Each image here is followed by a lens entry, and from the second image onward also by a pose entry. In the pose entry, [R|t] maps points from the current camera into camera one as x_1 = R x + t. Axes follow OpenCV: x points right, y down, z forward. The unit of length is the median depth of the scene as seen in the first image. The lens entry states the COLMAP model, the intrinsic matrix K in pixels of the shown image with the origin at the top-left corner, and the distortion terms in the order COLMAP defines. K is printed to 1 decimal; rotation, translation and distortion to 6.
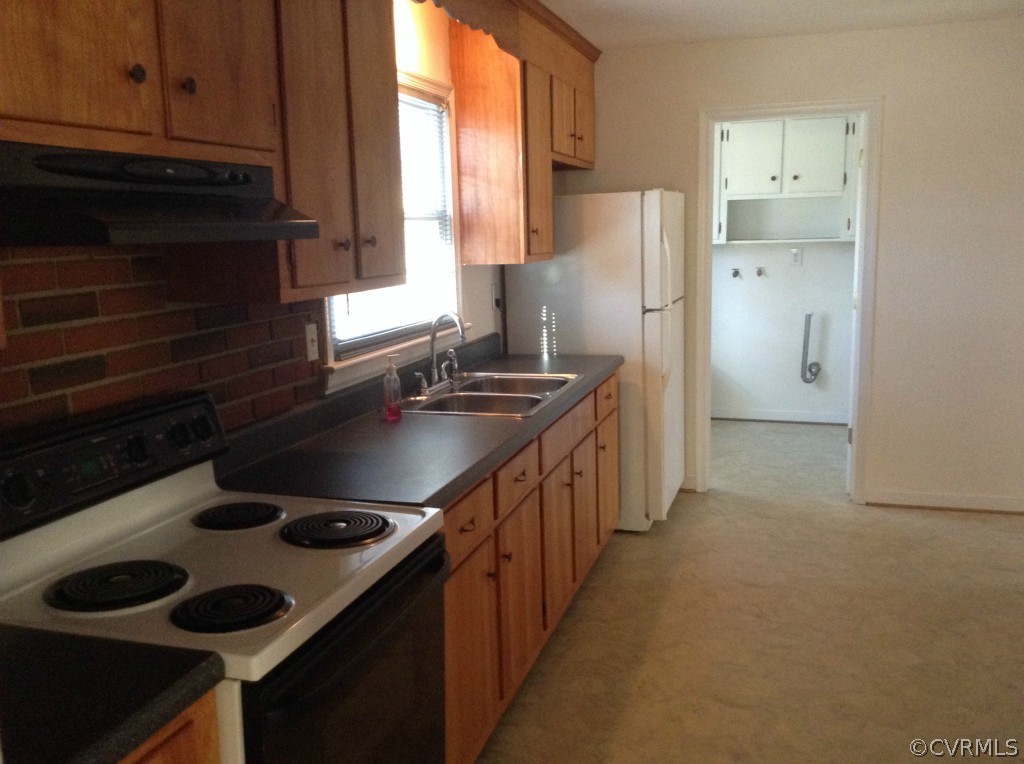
lens RADIAL K [[922.0, 0, 512.0], [0, 922.0, 382.0], [0, 0, 1]] dist [0.044408, -0.000512]
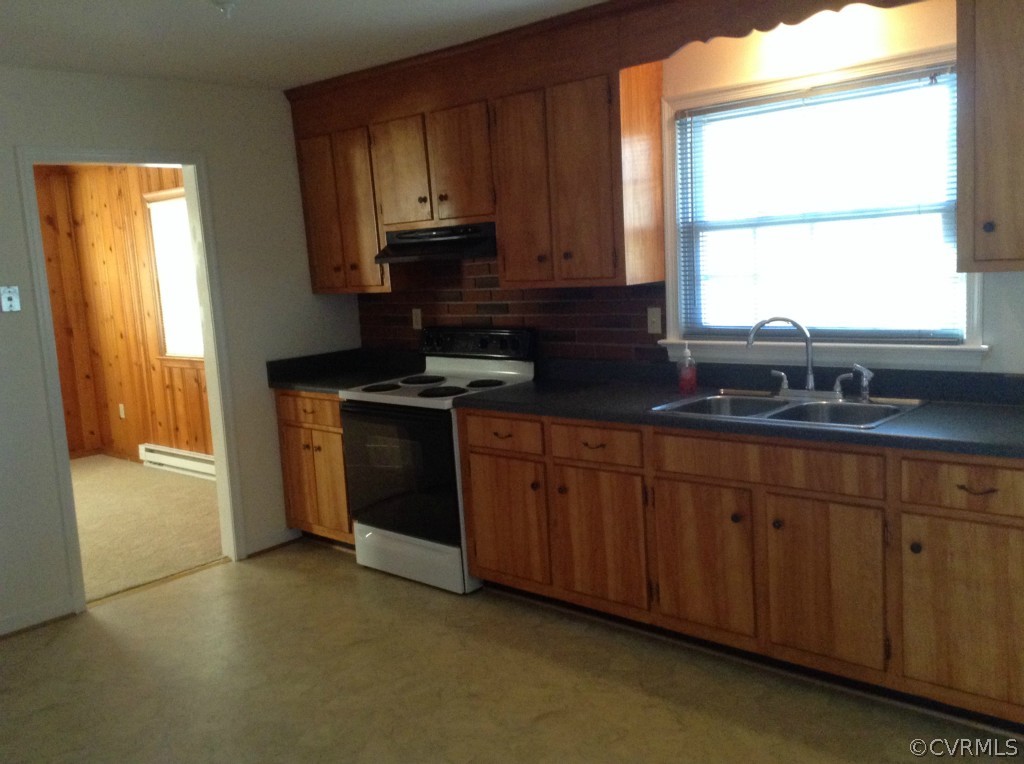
lens RADIAL K [[922.0, 0, 512.0], [0, 922.0, 382.0], [0, 0, 1]] dist [0.044408, -0.000512]
pose [[-0.408148, 0.182797, -0.894427, 1.103427], [-0.075905, 0.969561, 0.232789, -0.252521], [0.909755, 0.162904, -0.381849, 1.295776]]
